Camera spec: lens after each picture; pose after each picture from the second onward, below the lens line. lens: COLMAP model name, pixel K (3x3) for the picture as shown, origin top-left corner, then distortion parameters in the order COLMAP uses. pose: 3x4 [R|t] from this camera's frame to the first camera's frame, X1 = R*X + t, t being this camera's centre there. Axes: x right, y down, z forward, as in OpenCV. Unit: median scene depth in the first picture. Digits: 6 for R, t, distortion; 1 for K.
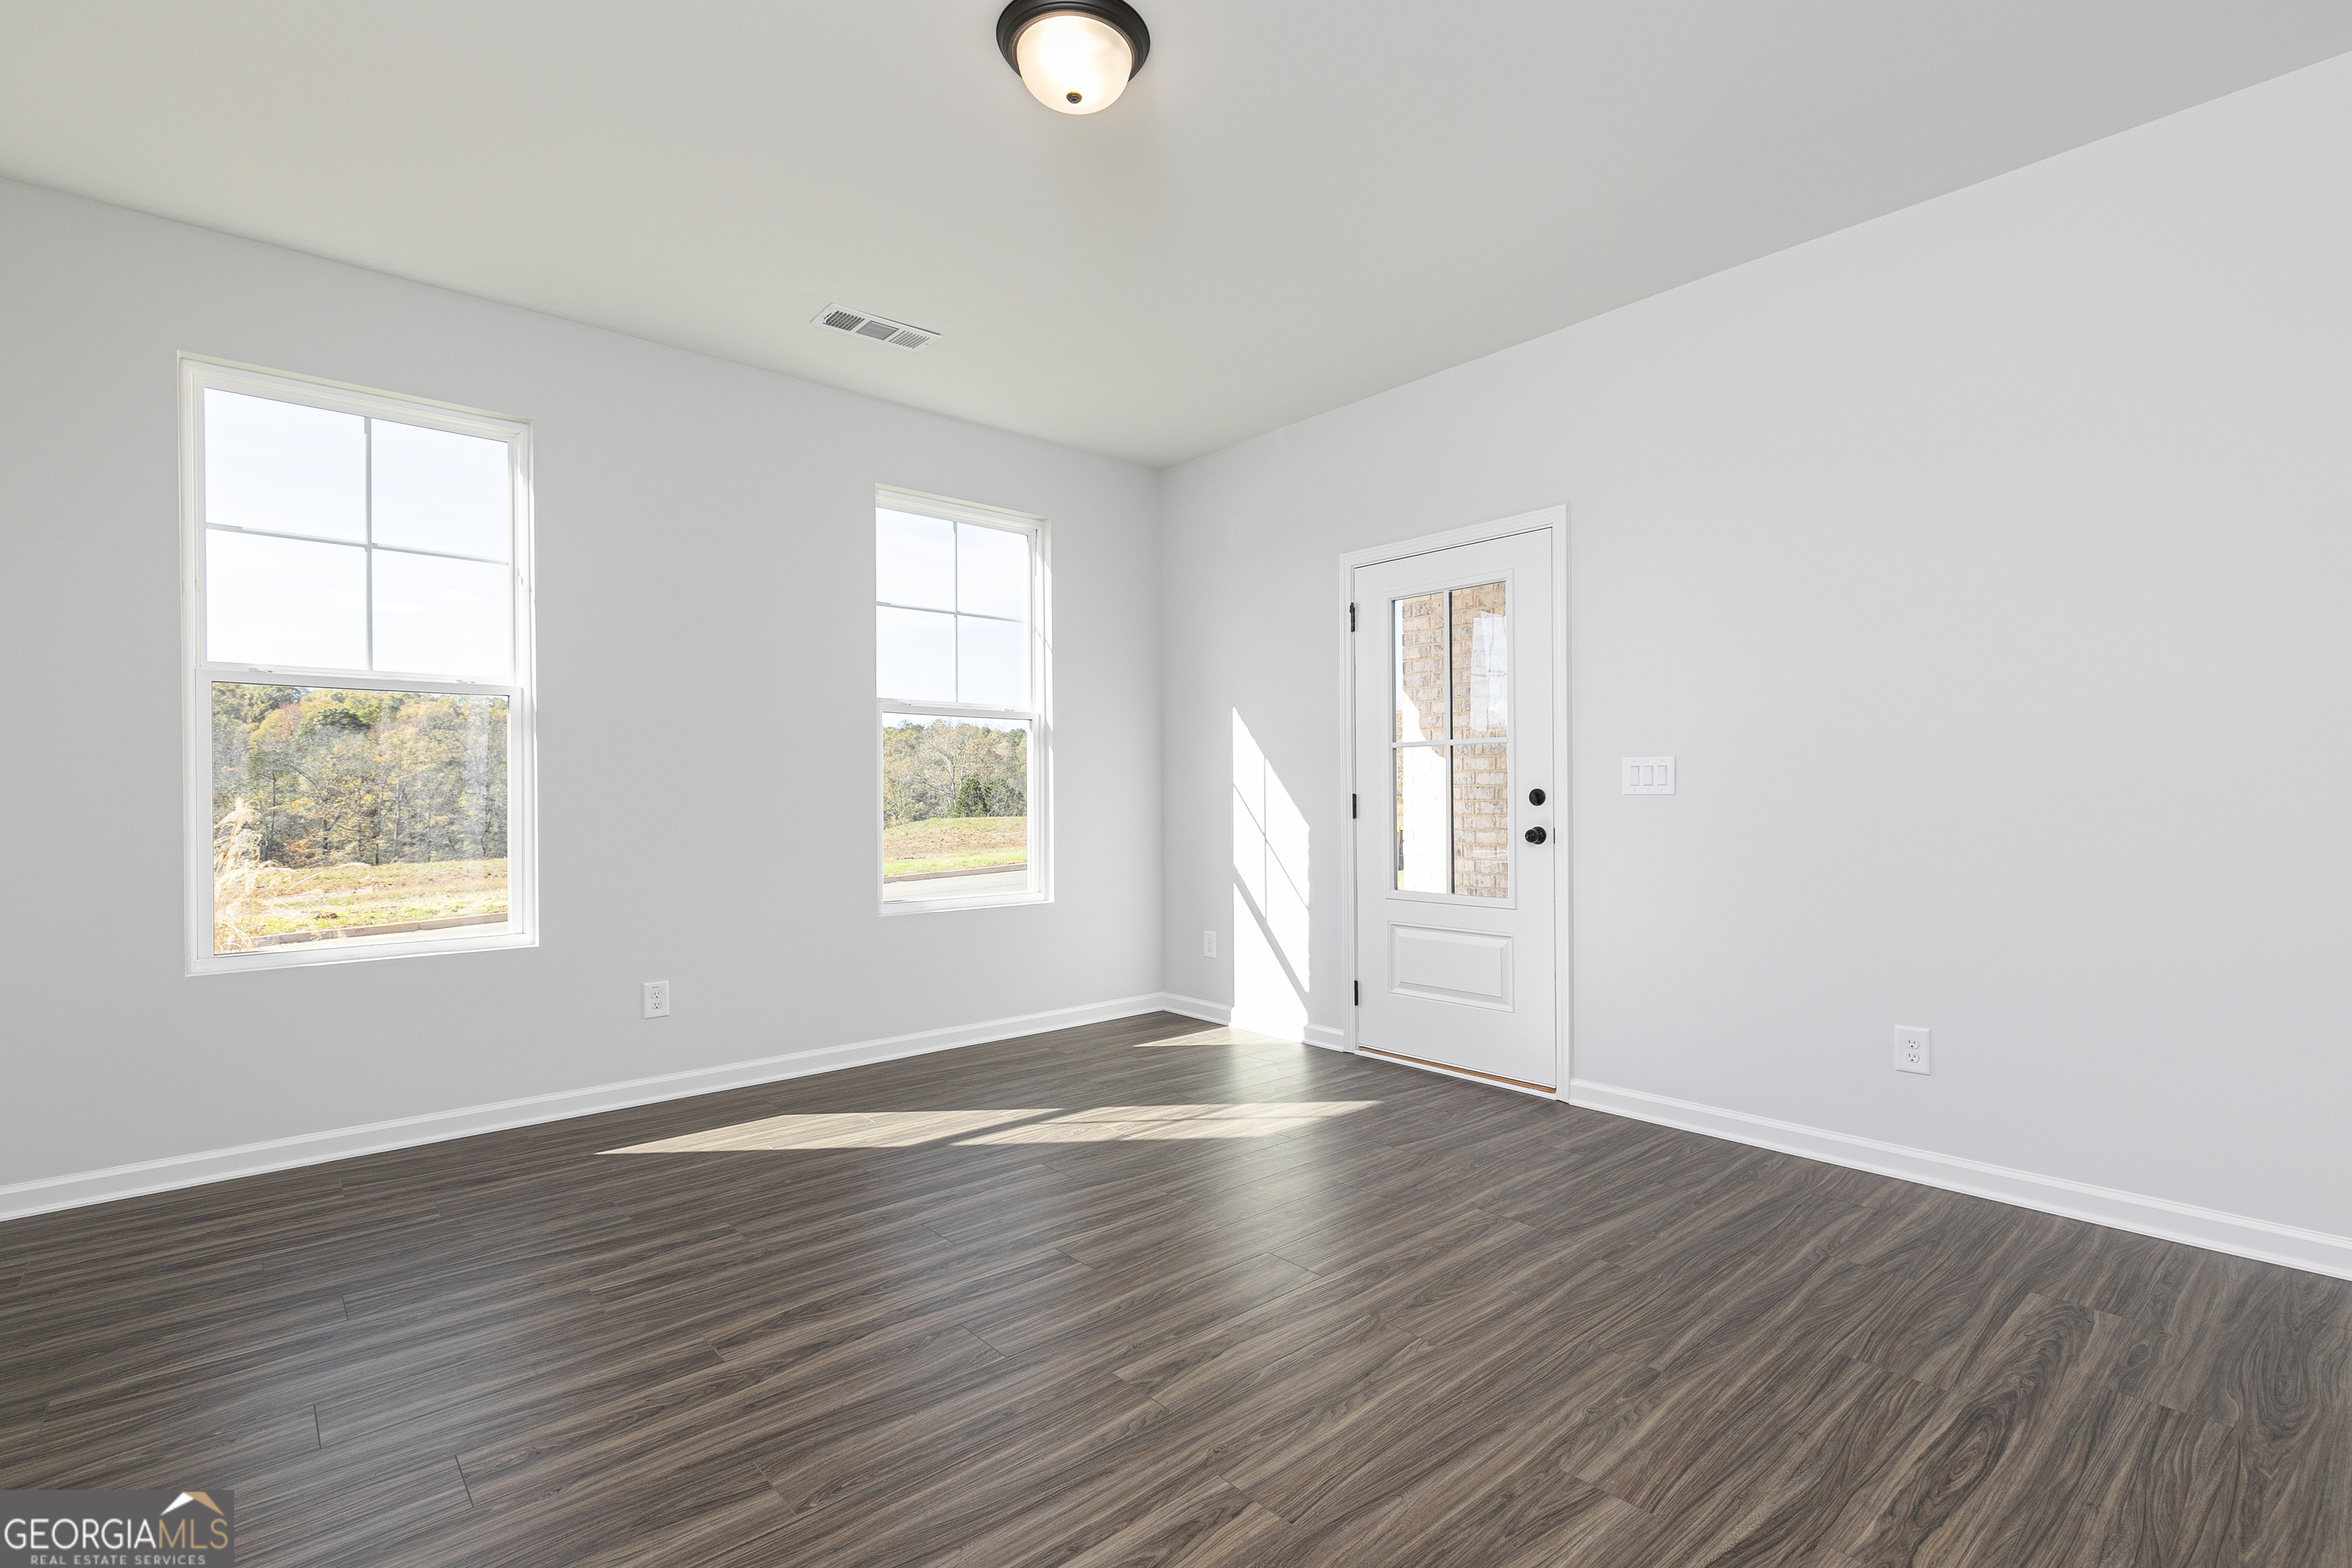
lens RADIAL K [[1078.8, 0, 1176.0], [0, 1078.8, 784.0], [0, 0, 1]] dist [0.011240, -0.000329]
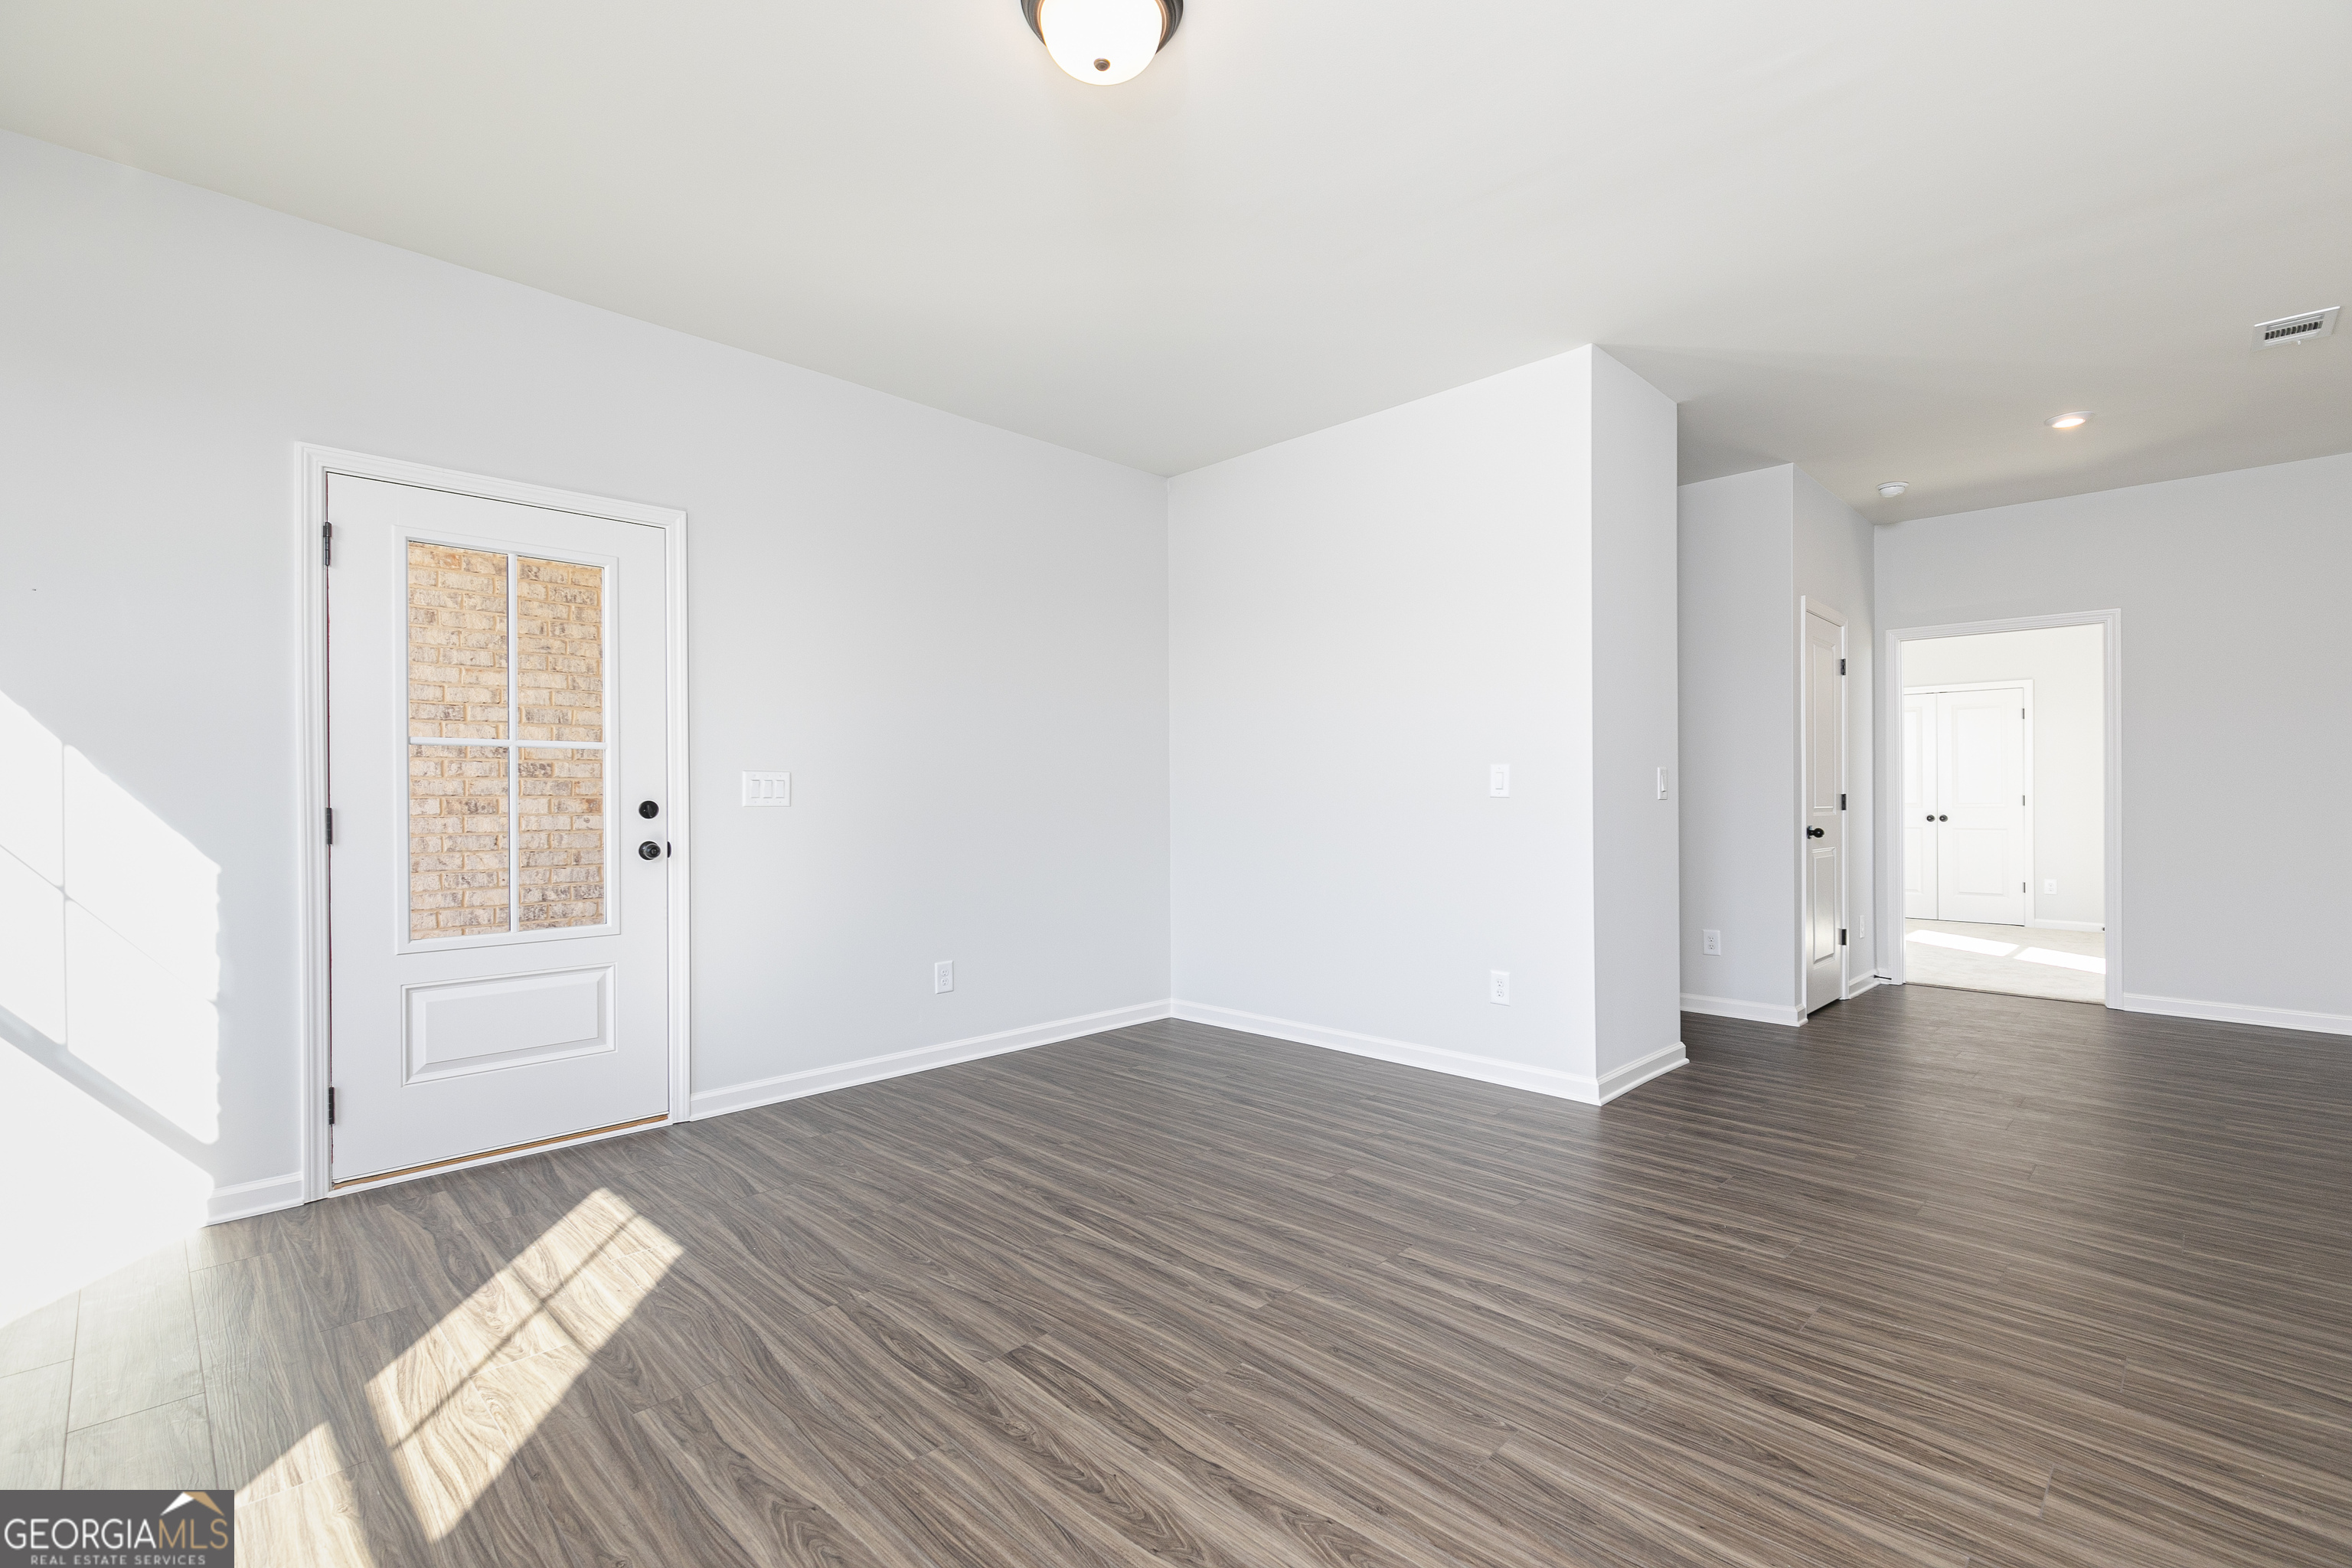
lens RADIAL K [[1051.3, 0, 1176.0], [0, 1051.3, 784.0], [0, 0, 1]] dist [0.012586, 0.000279]
pose [[-0.061326, 0.019767, 0.997922, -0.663269], [-0.001072, 0.999802, -0.019870, 0.008079], [-0.998117, -0.002288, -0.061292, 0.654106]]
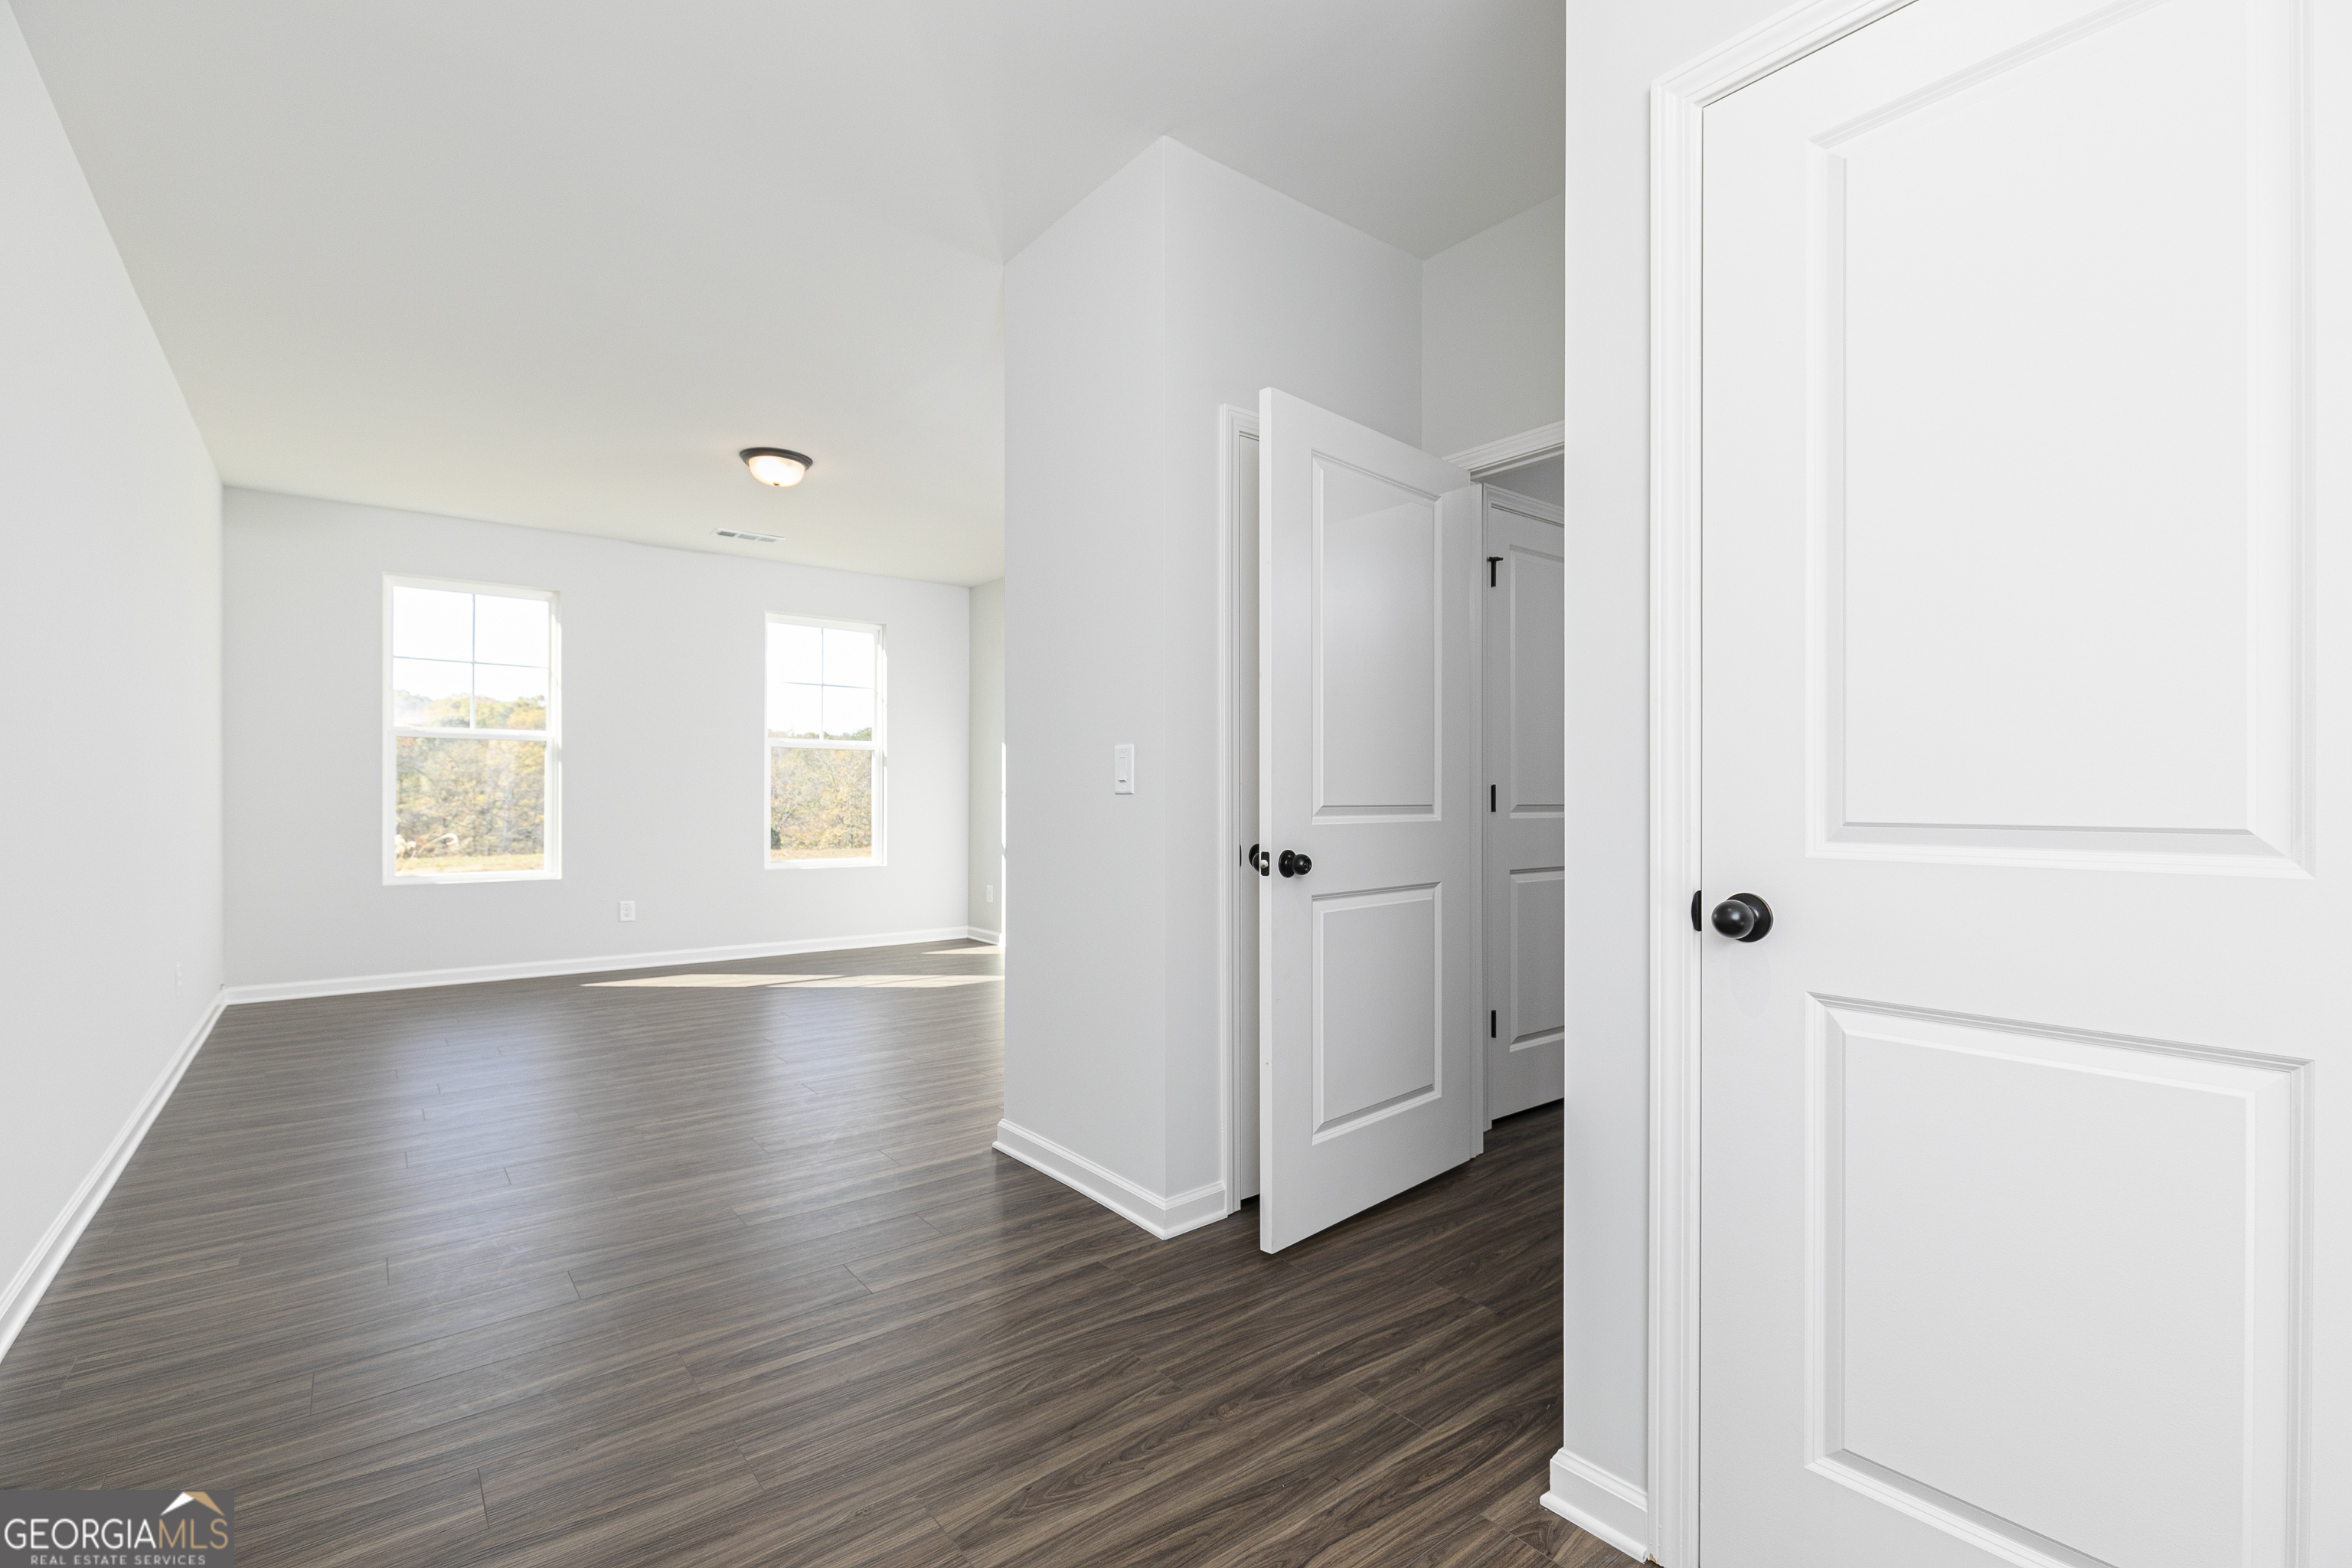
lens RADIAL K [[1051.3, 0, 1176.0], [0, 1051.3, 784.0], [0, 0, 1]] dist [0.012586, 0.000279]
pose [[0.998223, 0.006238, -0.059259, 0.537227], [-0.006565, 0.999964, -0.005321, -0.005985], [0.059224, 0.005701, 0.998228, -0.697265]]
